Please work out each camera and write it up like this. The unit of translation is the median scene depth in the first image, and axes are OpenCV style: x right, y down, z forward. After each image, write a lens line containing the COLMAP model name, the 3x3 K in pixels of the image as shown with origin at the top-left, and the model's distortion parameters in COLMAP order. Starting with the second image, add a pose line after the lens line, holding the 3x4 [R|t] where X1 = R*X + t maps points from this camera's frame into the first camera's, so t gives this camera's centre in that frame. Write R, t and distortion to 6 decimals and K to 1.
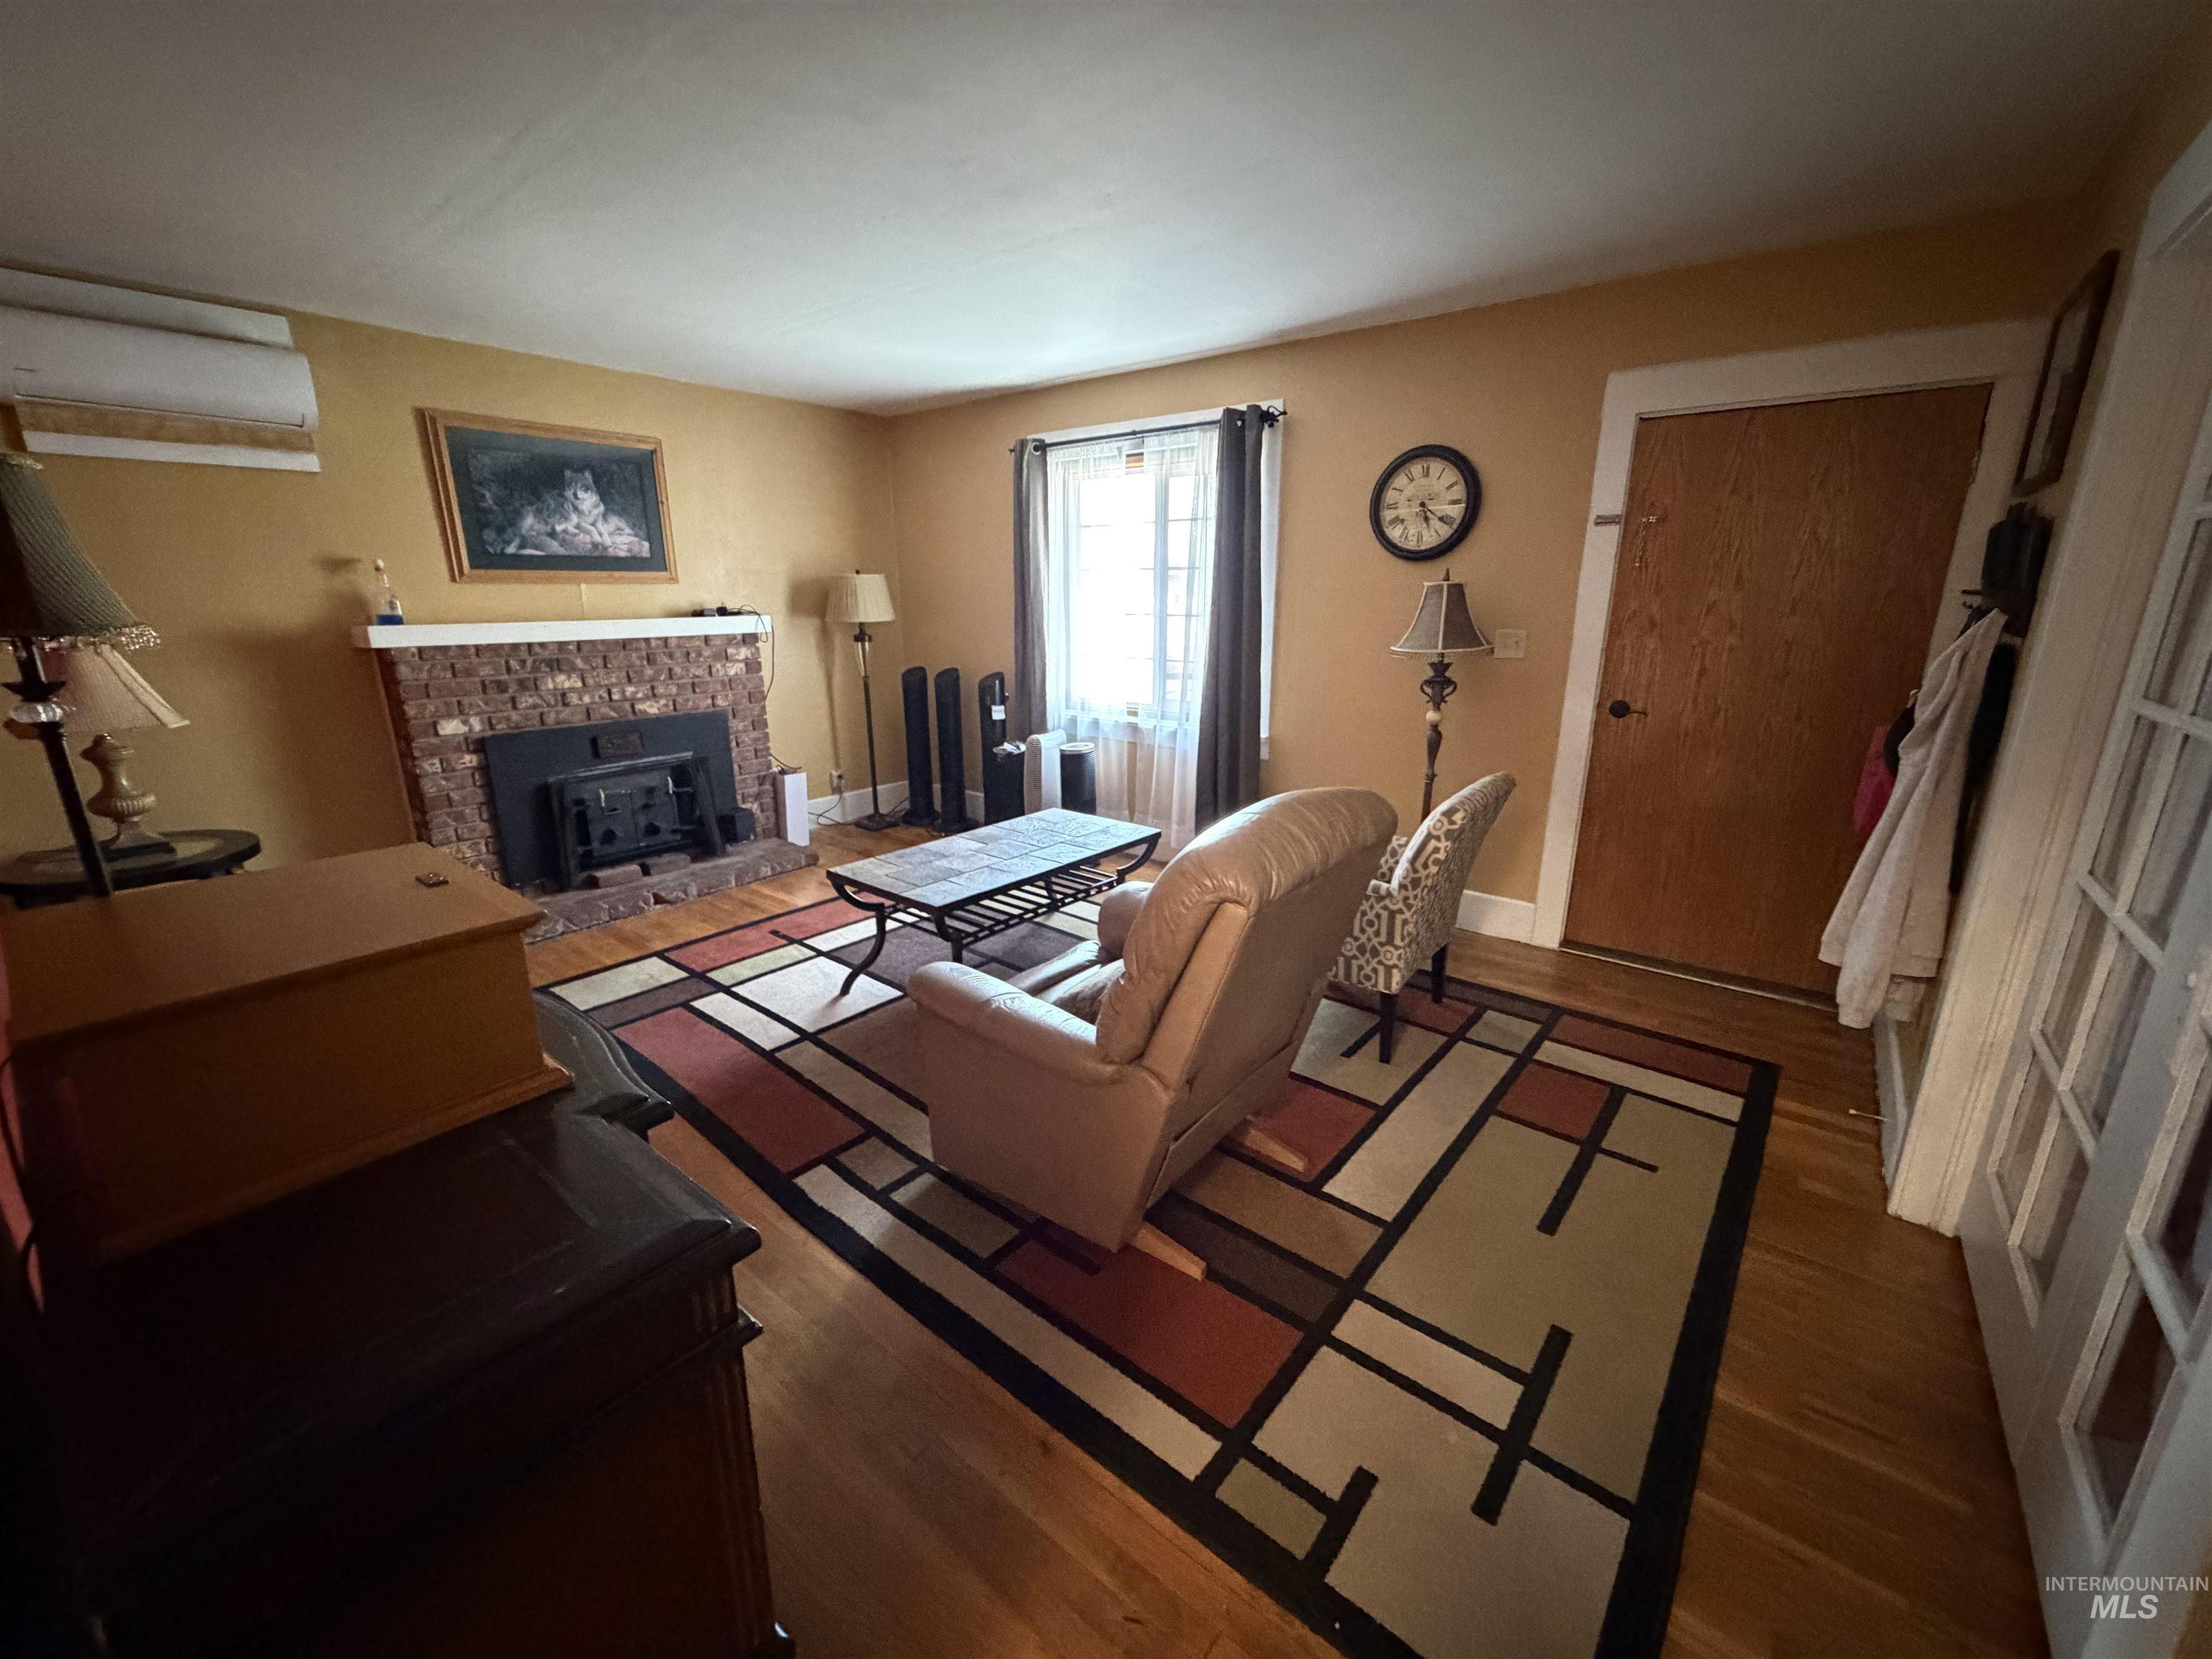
lens RADIAL K [[883.3, 0, 1100.1], [0, 883.3, 829.9], [0, 0, 1]] dist [0.000755, -0.000221]
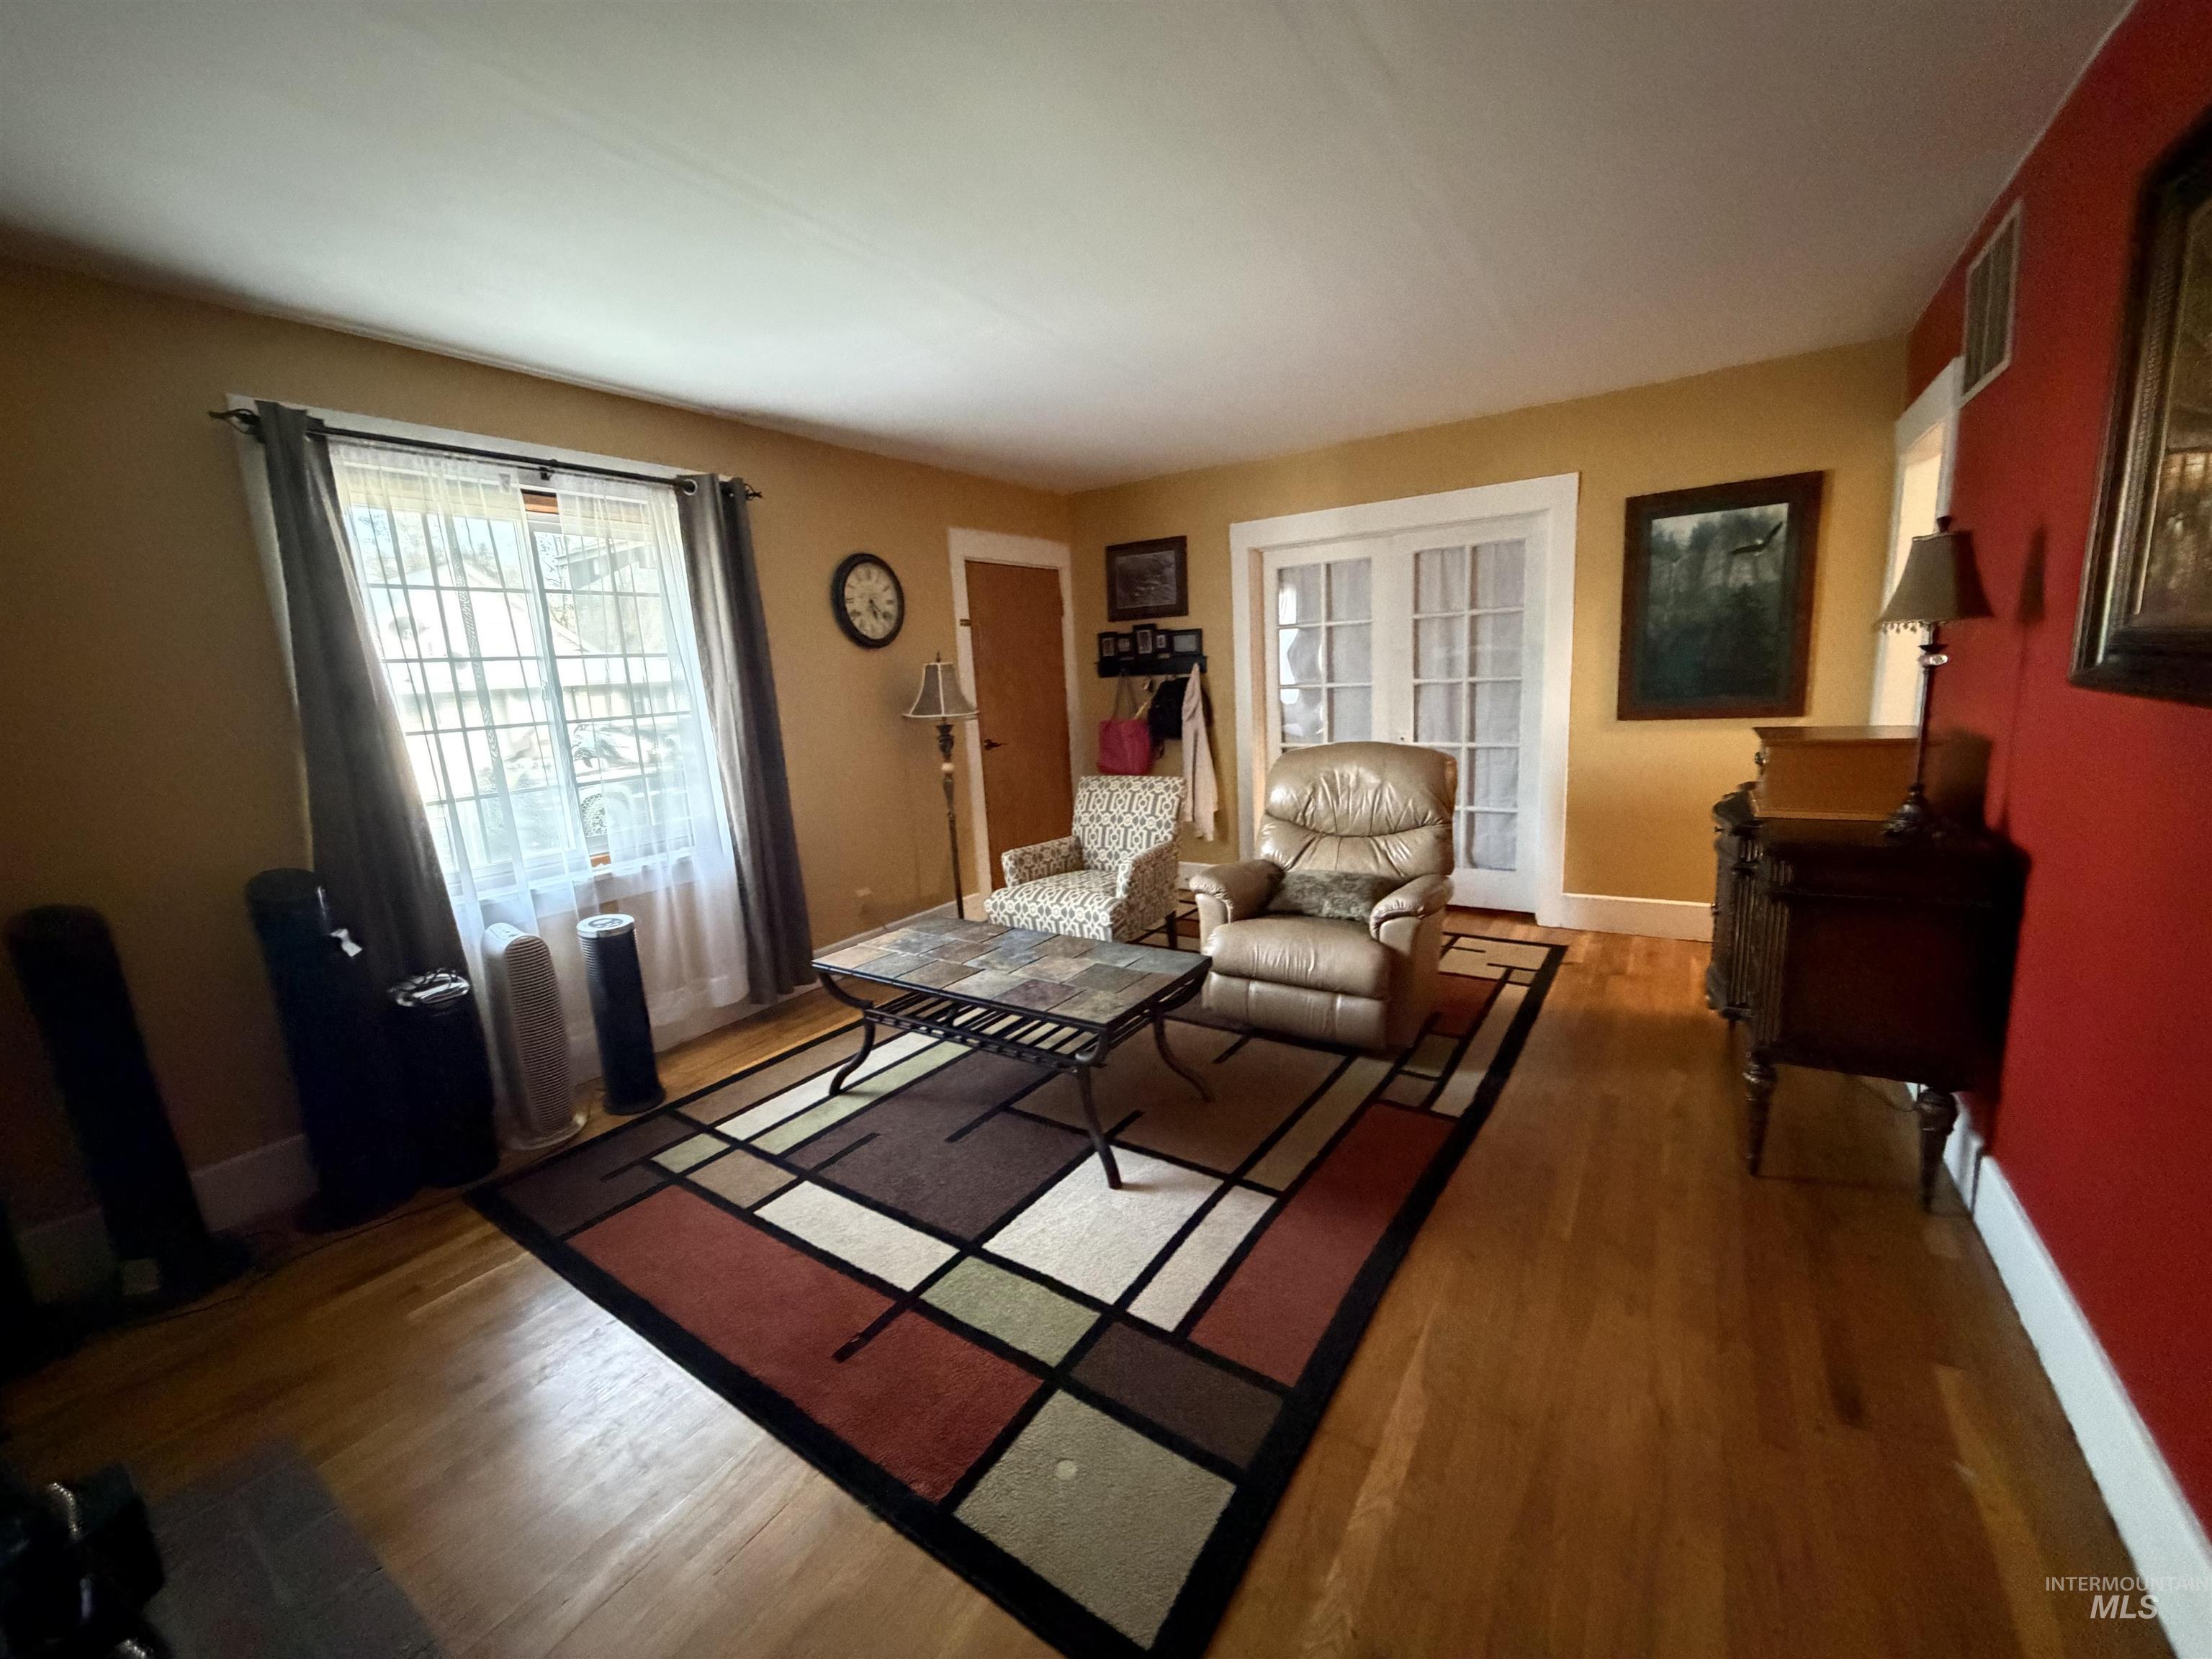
lens RADIAL K [[883.3, 0, 1100.1], [0, 883.3, 829.9], [0, 0, 1]] dist [0.000755, -0.000221]
pose [[-0.096011, -0.168993, 0.980930, -0.906915], [0.318849, 0.928332, 0.191140, -0.221780], [-0.942930, 0.331120, -0.035247, 0.887009]]
